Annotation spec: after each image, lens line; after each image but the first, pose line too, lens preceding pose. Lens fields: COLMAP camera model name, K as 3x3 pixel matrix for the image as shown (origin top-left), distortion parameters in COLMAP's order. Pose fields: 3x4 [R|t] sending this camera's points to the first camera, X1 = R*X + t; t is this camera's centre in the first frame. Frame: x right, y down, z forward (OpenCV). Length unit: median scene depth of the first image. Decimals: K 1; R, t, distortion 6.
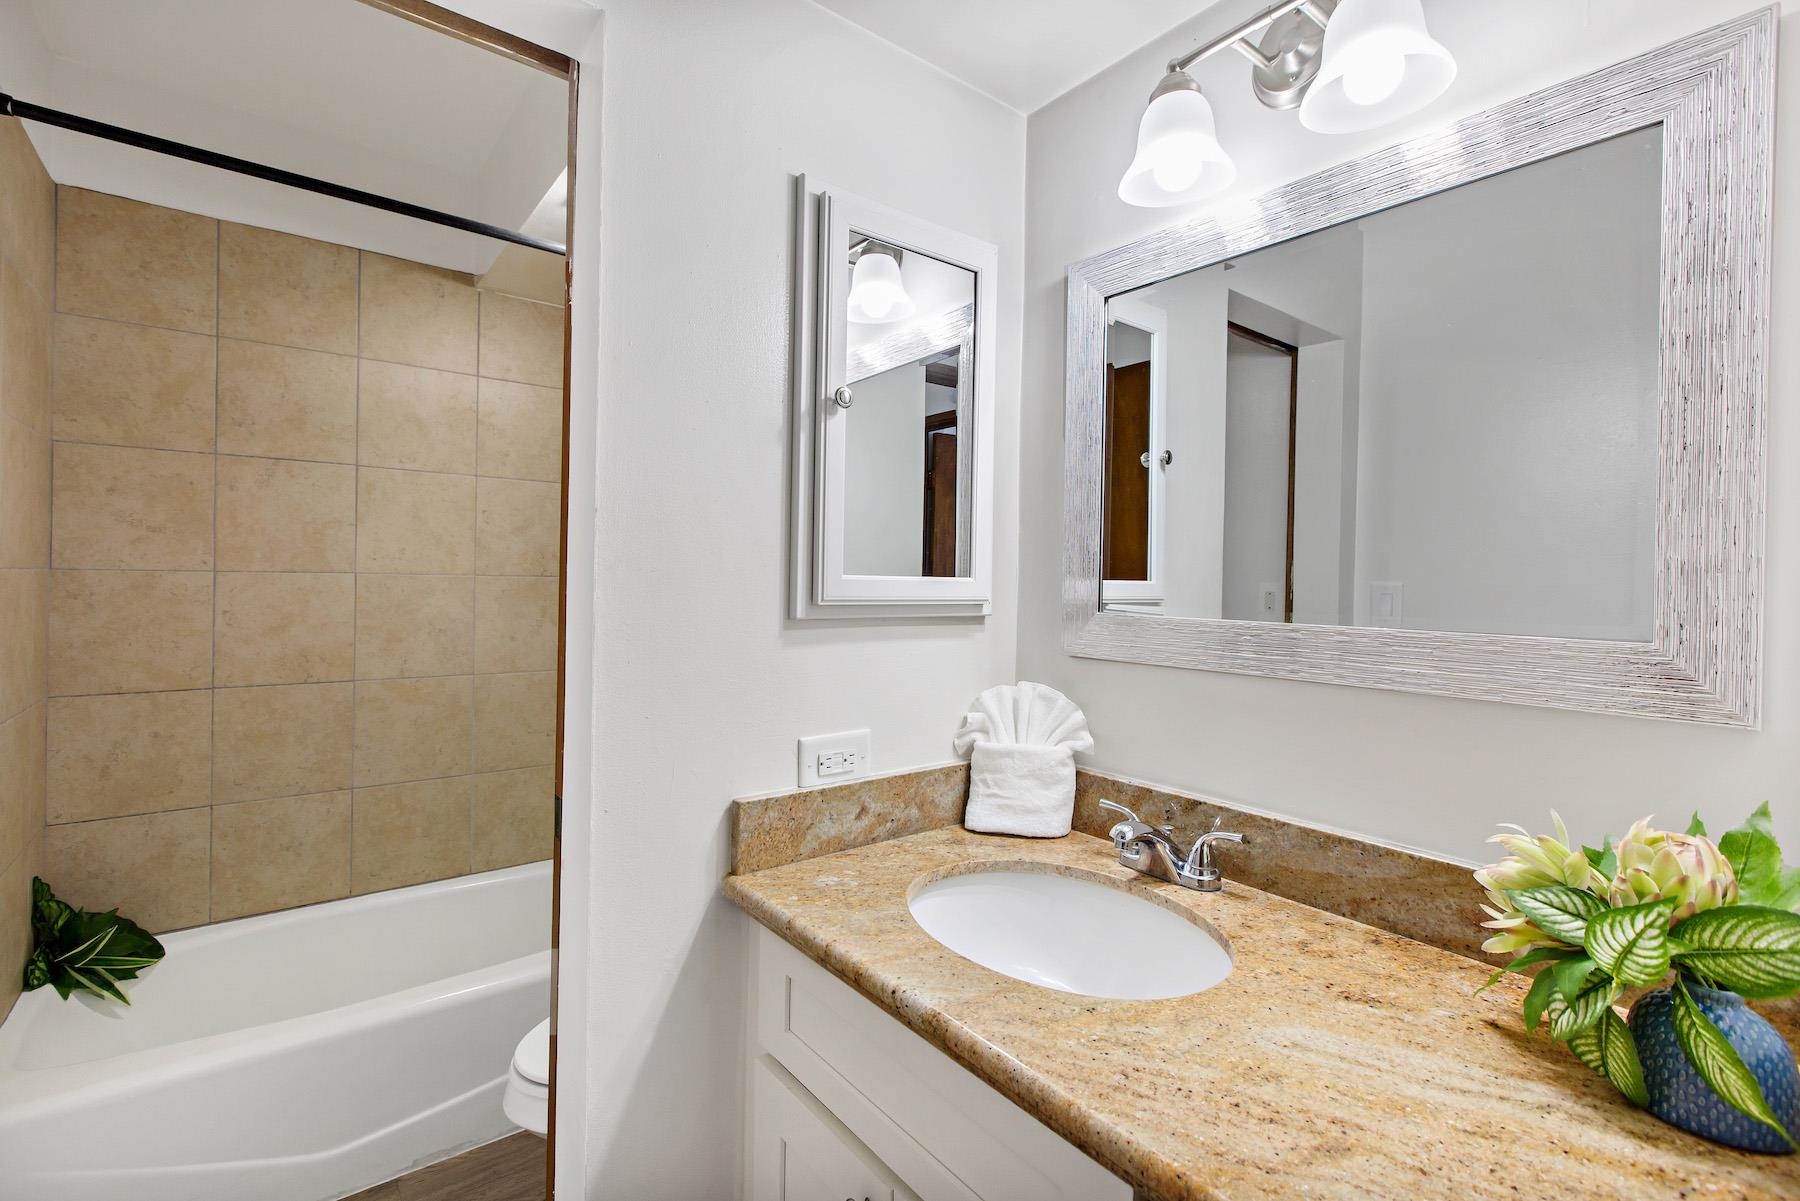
lens RADIAL K [[815.9, 0, 898.1], [0, 815.9, 591.5], [0, 0, 1]] dist [0.001207, -0.001528]
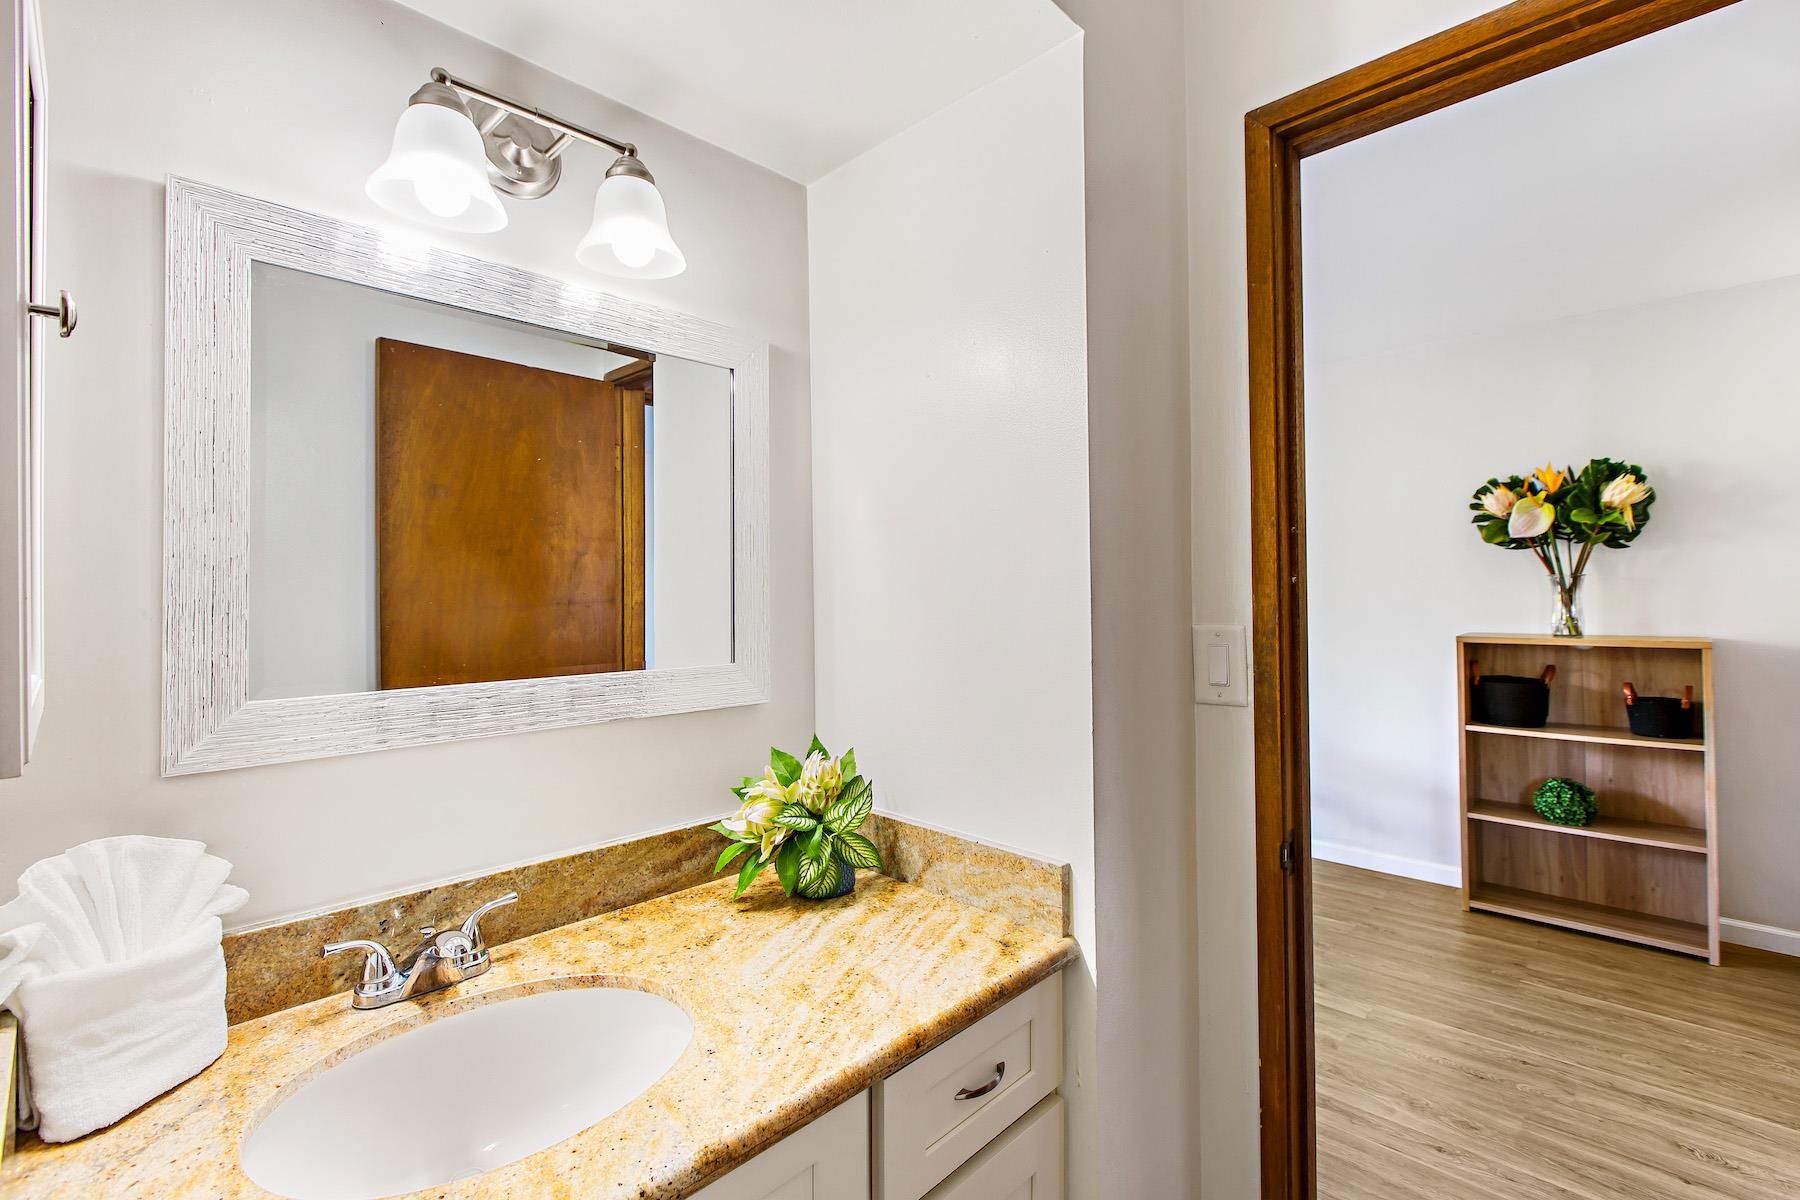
lens RADIAL K [[815.9, 0, 901.3], [0, 815.9, 576.6], [0, 0, 1]] dist [0.001207, -0.001528]
pose [[-0.142565, 0.000932, 0.989785, -0.701198], [0.017264, 0.999850, 0.001545, -0.094629], [-0.989635, 0.017308, -0.142560, 0.713108]]
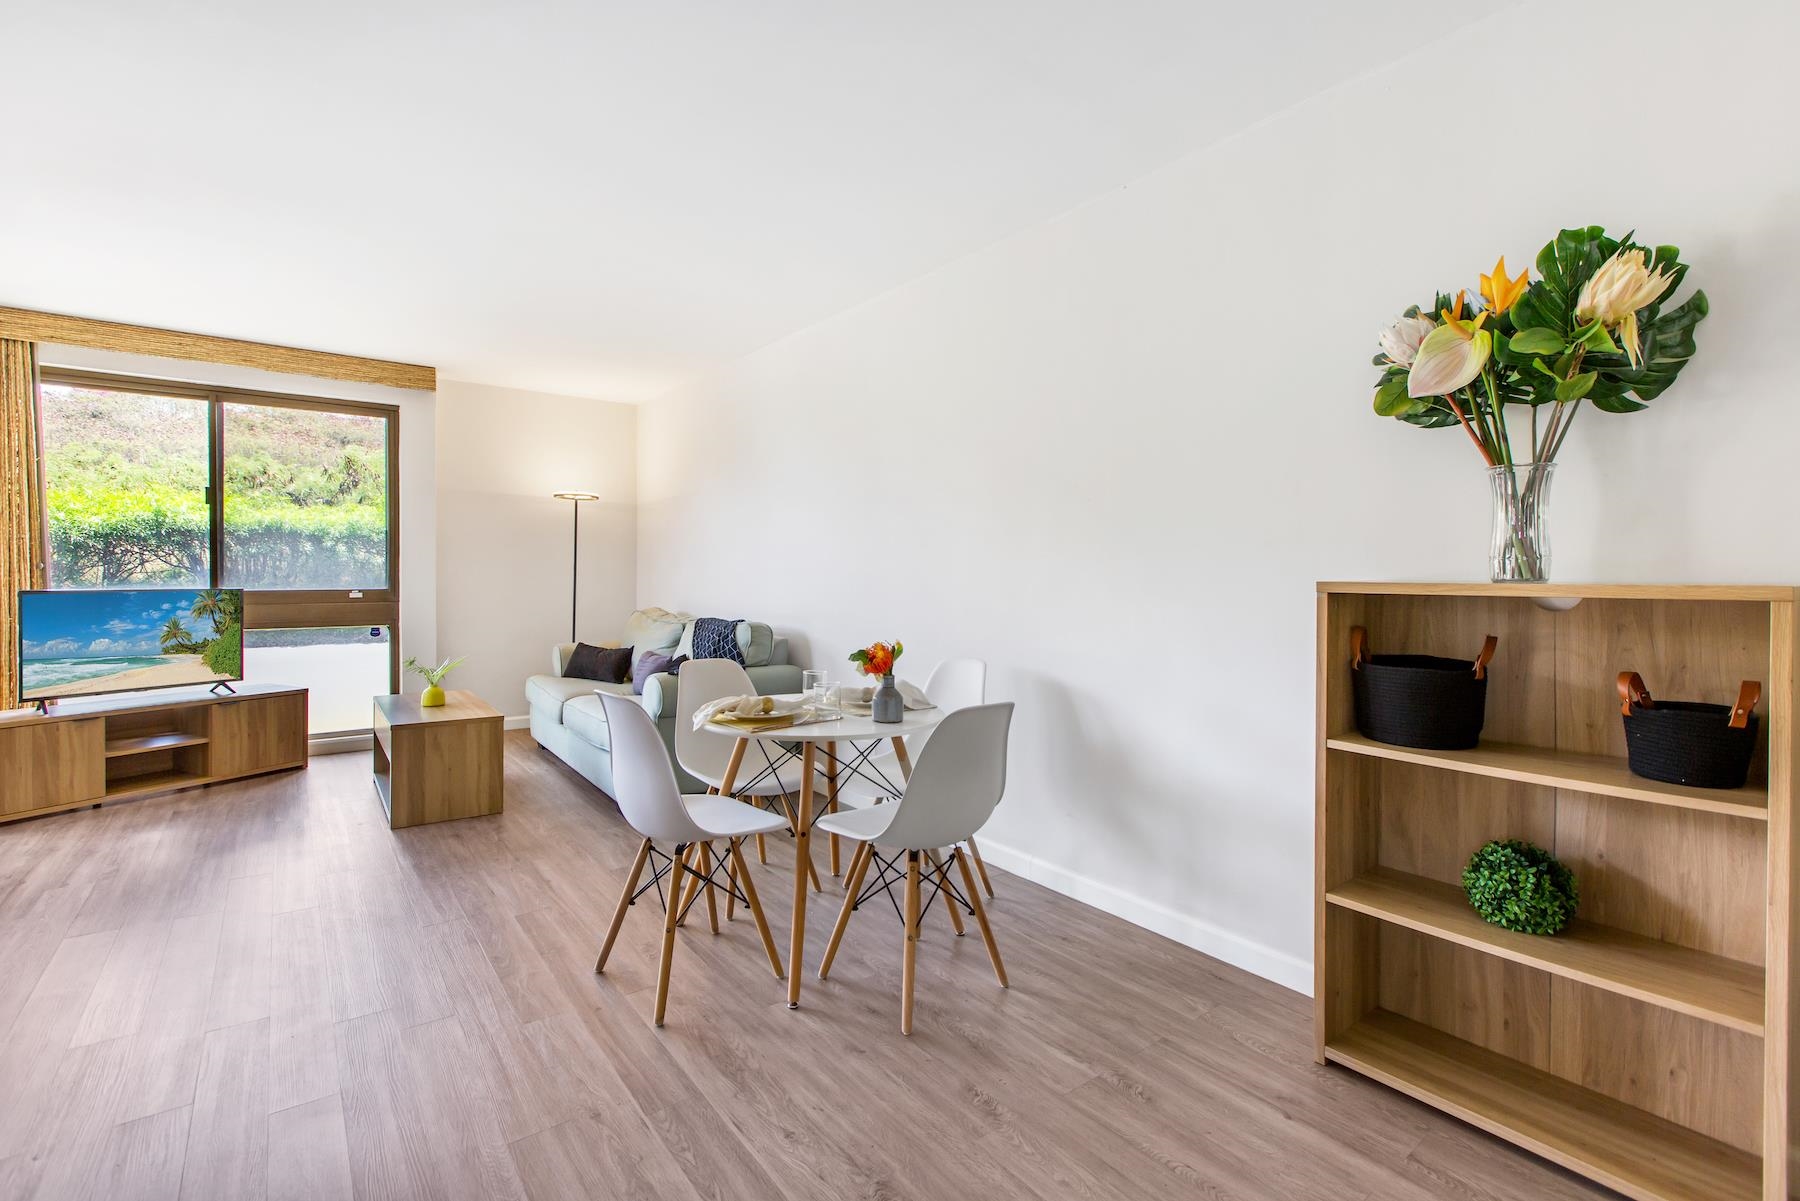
lens RADIAL K [[815.9, 0, 895.6], [0, 815.9, 578.4], [0, 0, 1]] dist [0.001207, -0.001528]
pose [[0.006412, -0.023853, 0.999695, 0.391855], [0.003212, 0.999711, 0.023833, 0.139092], [-0.999974, 0.003058, 0.006486, -1.050972]]
